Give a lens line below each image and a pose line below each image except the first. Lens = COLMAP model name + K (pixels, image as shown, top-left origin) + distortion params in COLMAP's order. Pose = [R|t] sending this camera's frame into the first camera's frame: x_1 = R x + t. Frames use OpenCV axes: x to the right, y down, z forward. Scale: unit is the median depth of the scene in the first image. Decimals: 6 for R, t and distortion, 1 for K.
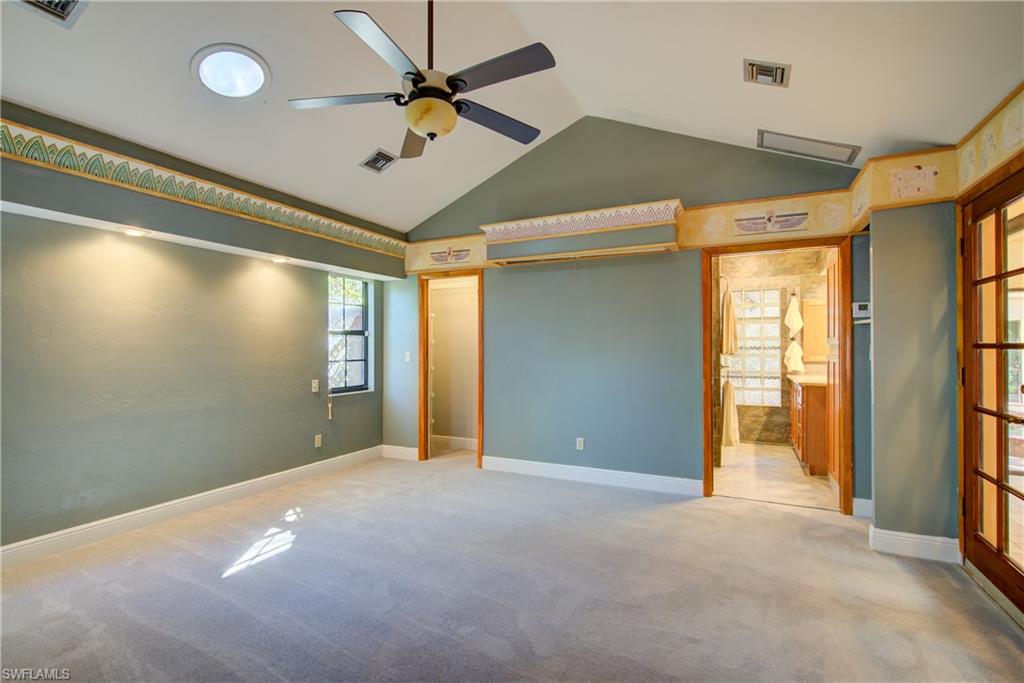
lens RADIAL K [[474.6, 0, 505.4], [0, 474.6, 340.1], [0, 0, 1]] dist [0.002981, -0.000040]
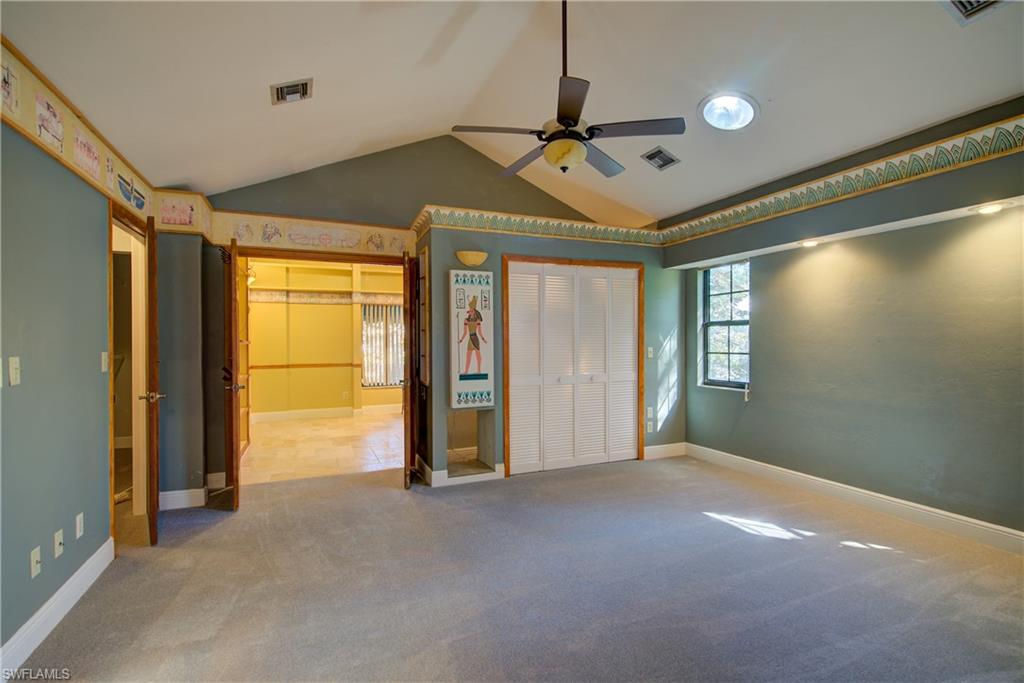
lens RADIAL K [[474.6, 0, 507.9], [0, 474.6, 343.9], [0, 0, 1]] dist [0.002981, -0.000040]
pose [[-0.644132, 0.003919, -0.764905, 0.612245], [0.011688, 0.999921, -0.004720, 0.023237], [0.764825, -0.011980, -0.644126, 1.155016]]
